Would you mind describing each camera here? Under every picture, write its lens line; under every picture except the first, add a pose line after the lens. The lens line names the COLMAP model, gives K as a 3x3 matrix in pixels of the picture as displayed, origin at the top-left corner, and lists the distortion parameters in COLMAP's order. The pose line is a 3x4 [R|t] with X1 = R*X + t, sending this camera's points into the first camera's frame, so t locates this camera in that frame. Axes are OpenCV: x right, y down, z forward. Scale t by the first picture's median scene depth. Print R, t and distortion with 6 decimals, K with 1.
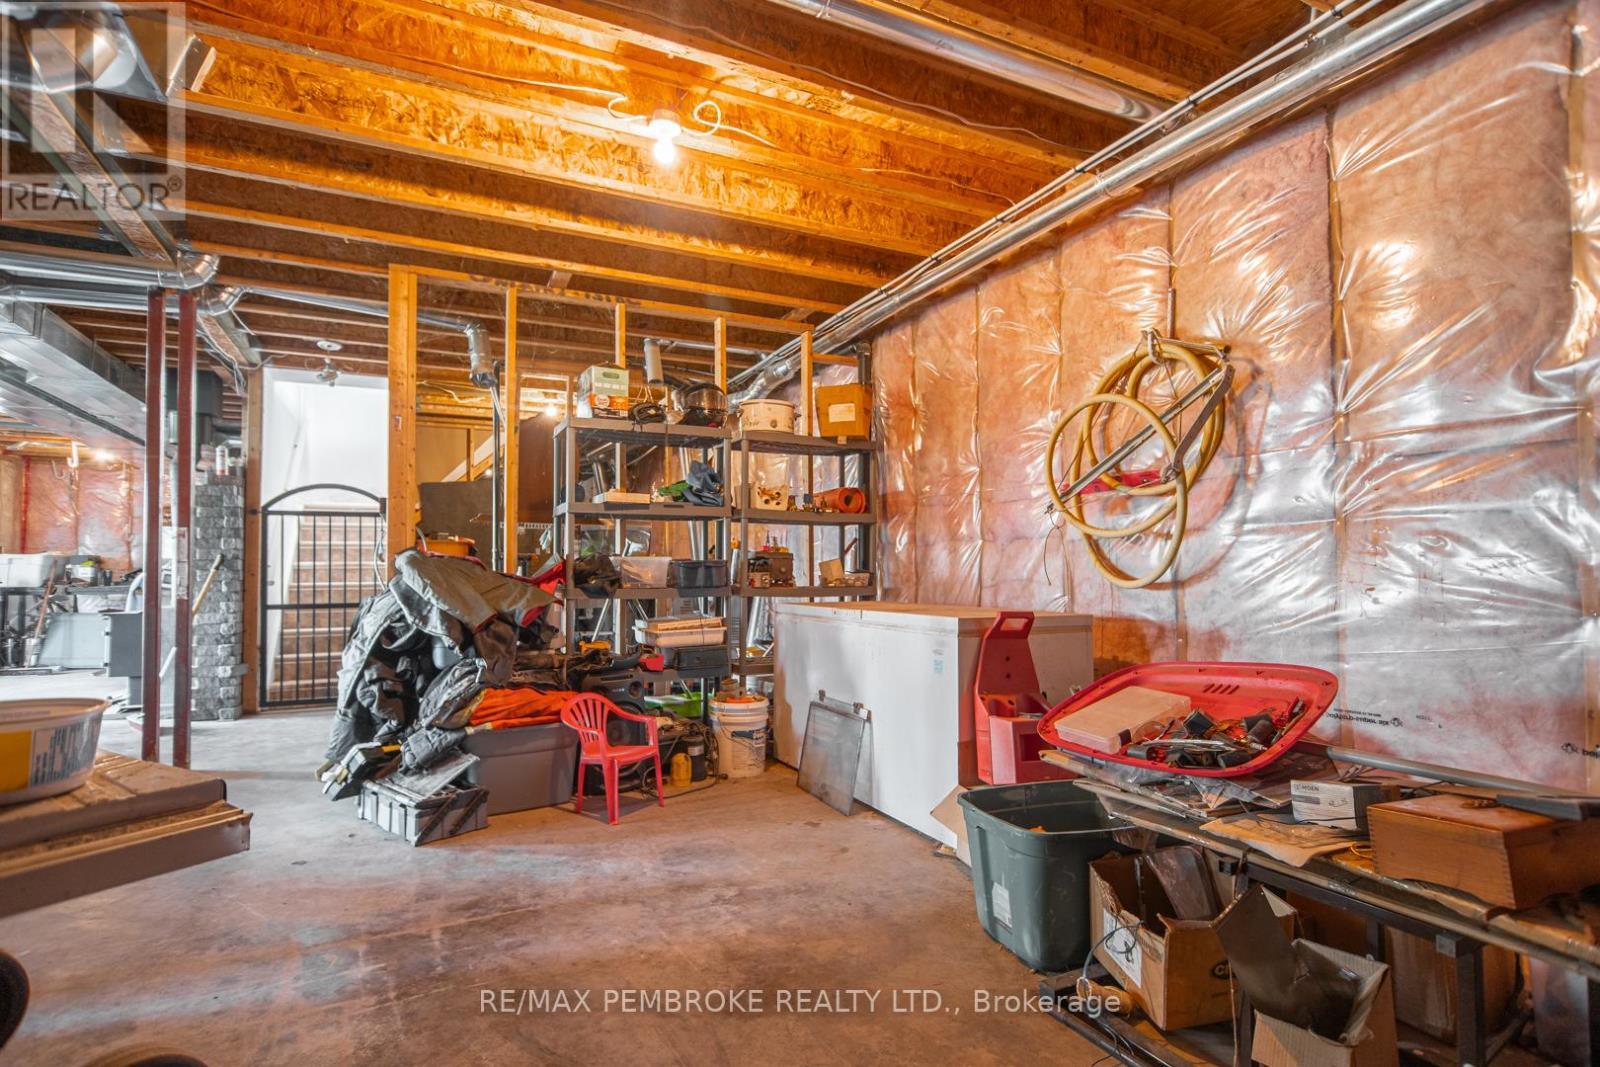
lens RADIAL K [[796.4, 0, 800.6], [0, 796.4, 533.3], [0, 0, 1]] dist [-0.000659, -0.000100]
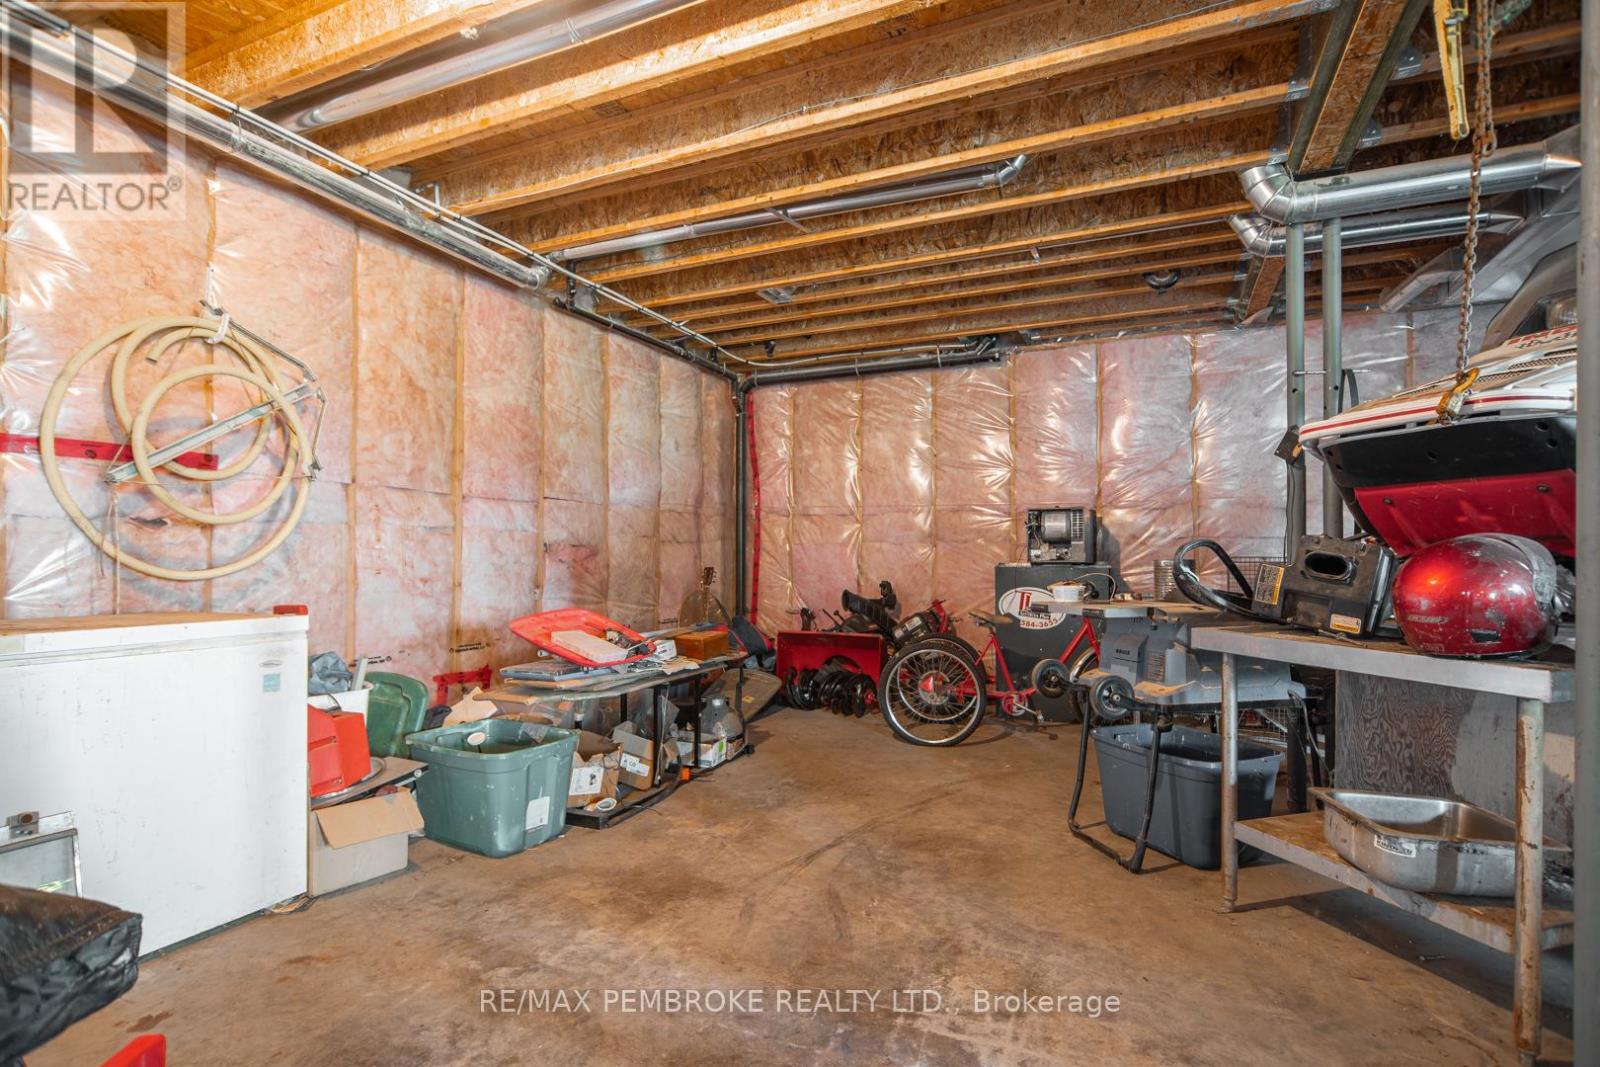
lens RADIAL K [[796.4, 0, 798.8], [0, 796.4, 545.0], [0, 0, 1]] dist [-0.000659, -0.000100]
pose [[-0.637354, 0.007275, 0.770537, -0.892398], [-0.029506, 0.998992, -0.033839, 0.055643], [-0.770006, -0.044303, -0.636496, 1.320413]]
